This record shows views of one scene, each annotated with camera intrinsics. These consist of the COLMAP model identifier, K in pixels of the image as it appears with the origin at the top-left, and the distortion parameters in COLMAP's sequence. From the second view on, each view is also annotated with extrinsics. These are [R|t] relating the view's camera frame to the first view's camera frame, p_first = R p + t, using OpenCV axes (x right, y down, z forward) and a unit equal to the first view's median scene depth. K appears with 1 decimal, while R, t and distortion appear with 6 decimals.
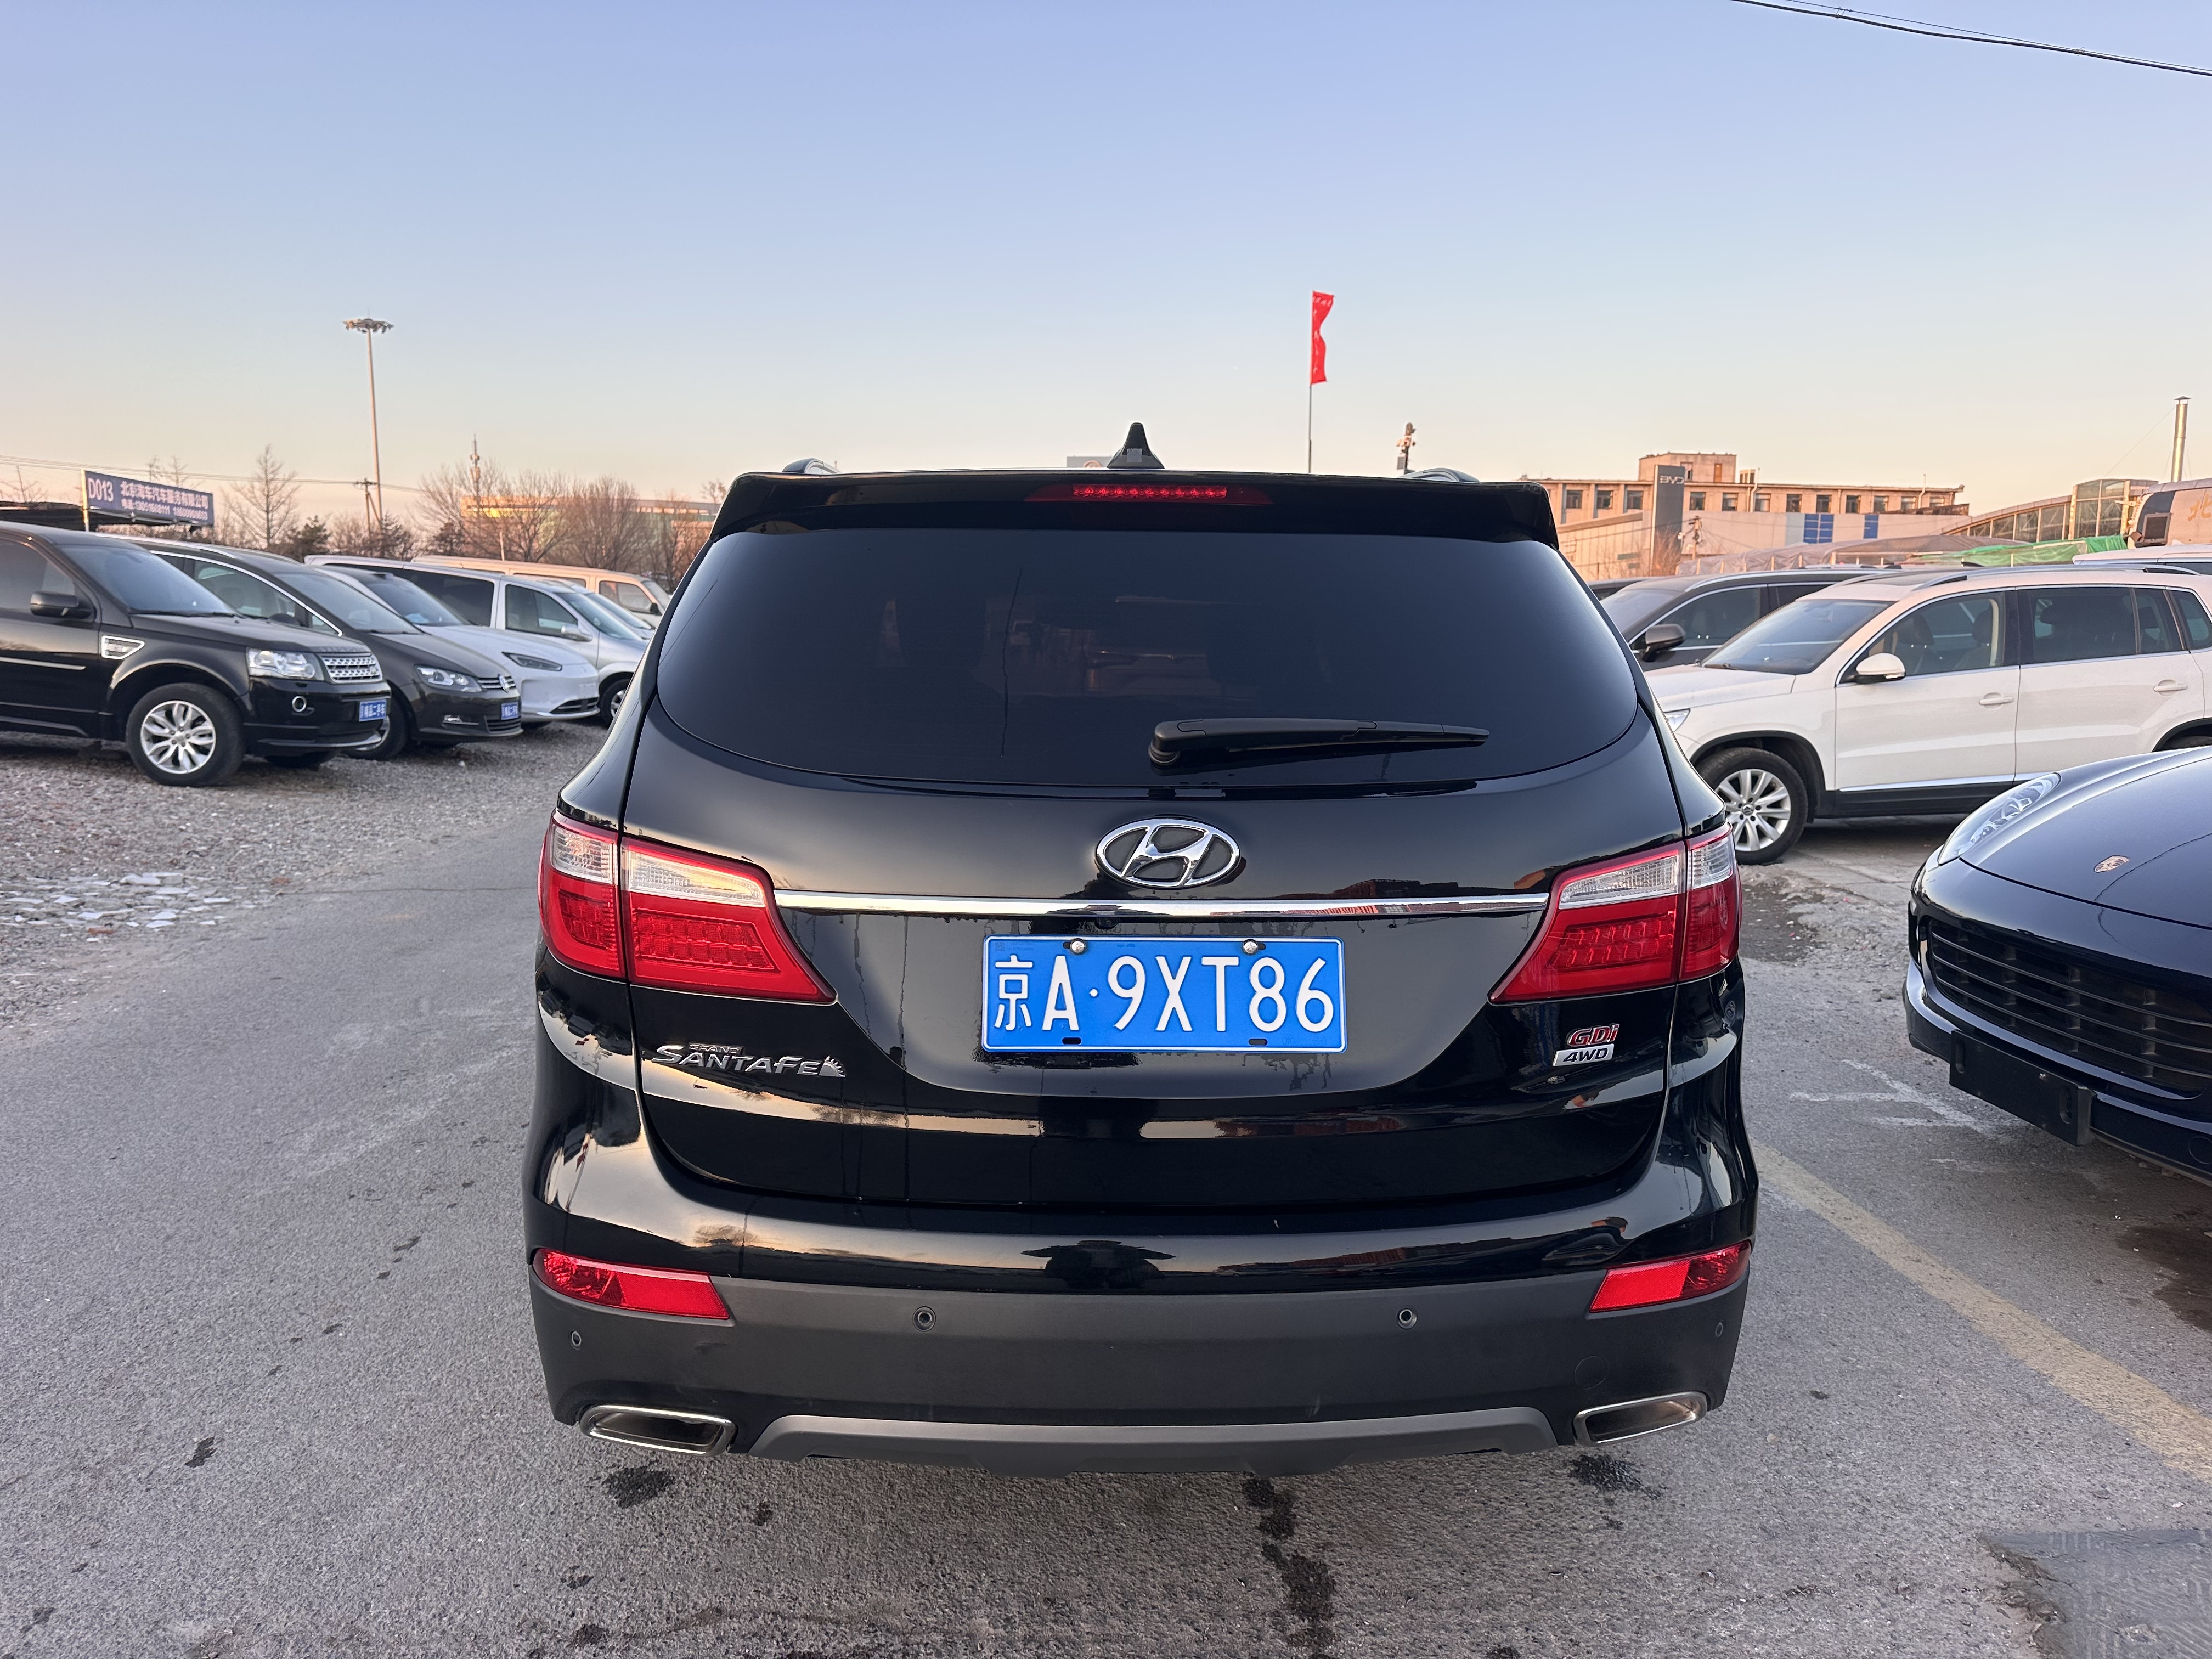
lens RADIAL K [[1661.6, 0, 1102.6], [0, 1661.6, 853.3], [0, 0, 1]] dist [0.304204, -0.537697]
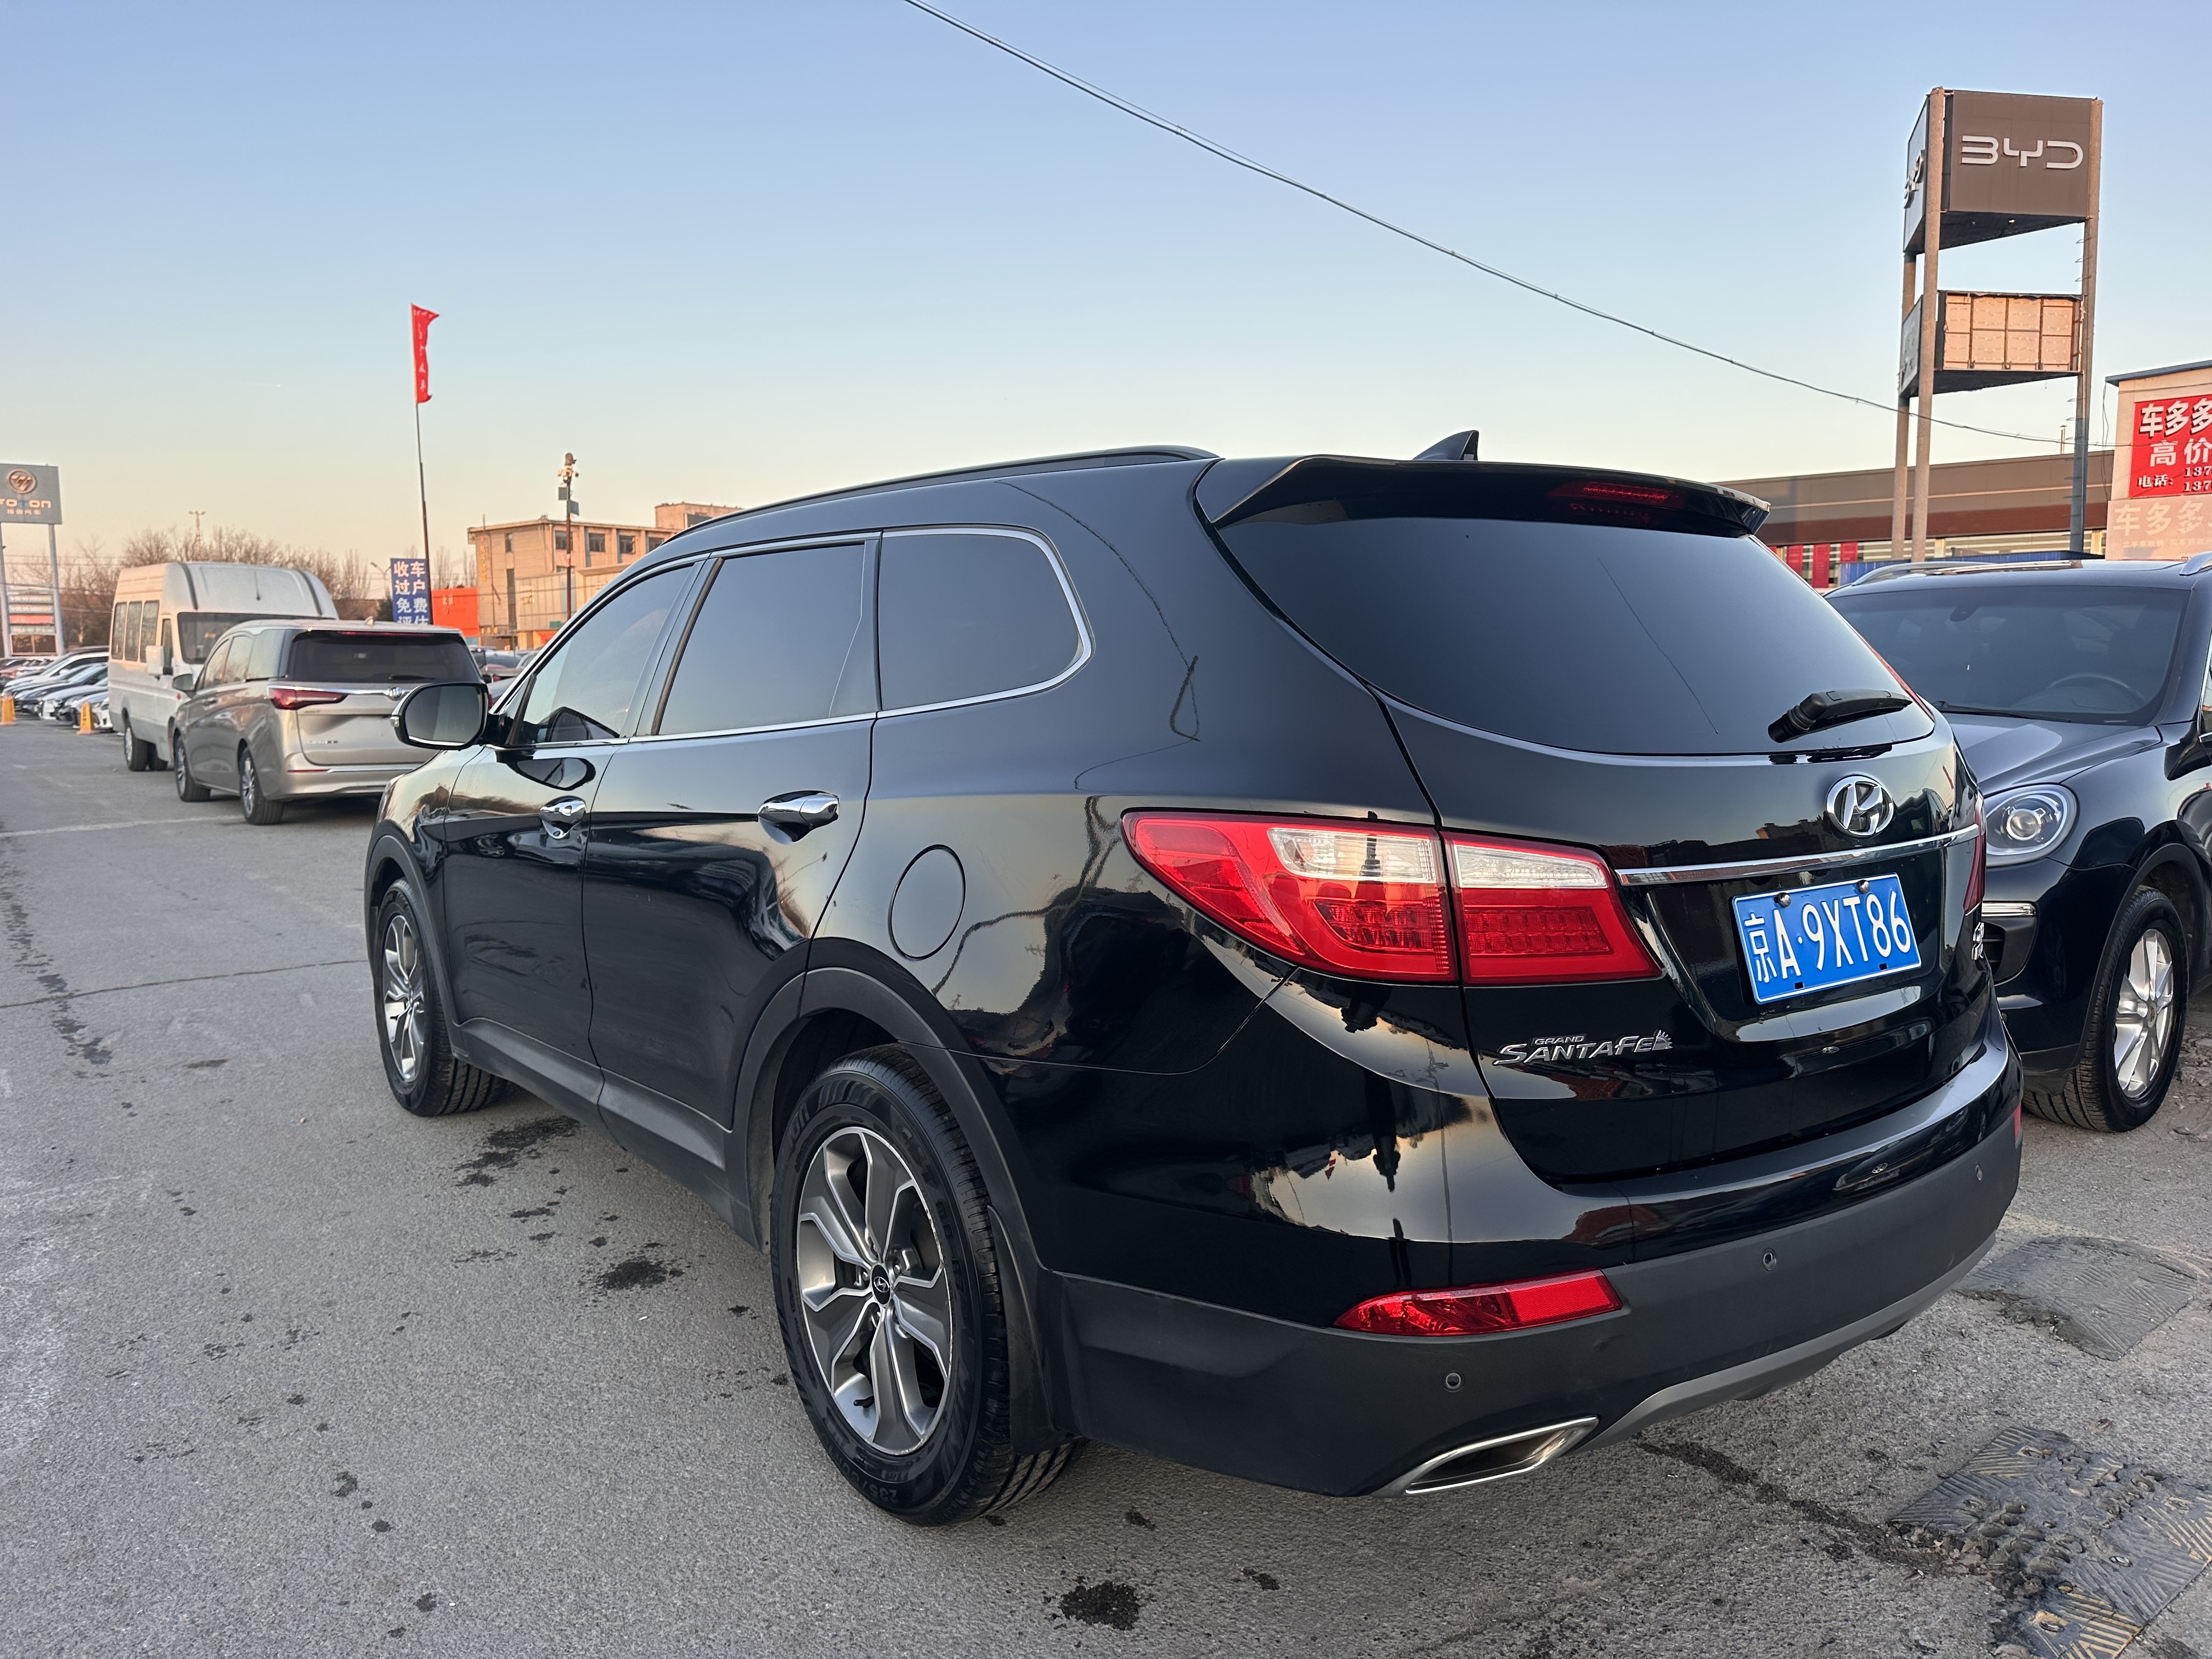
lens RADIAL K [[1701.6, 0, 1106.0], [0, 1701.6, 829.5], [0, 0, 1]] dist [0.042192, 0.005809]
pose [[0.785603, -0.067581, 0.615029, -1.013598], [0.093984, 0.995517, -0.010660, -0.018153], [-0.611551, 0.066178, 0.788433, 0.376932]]
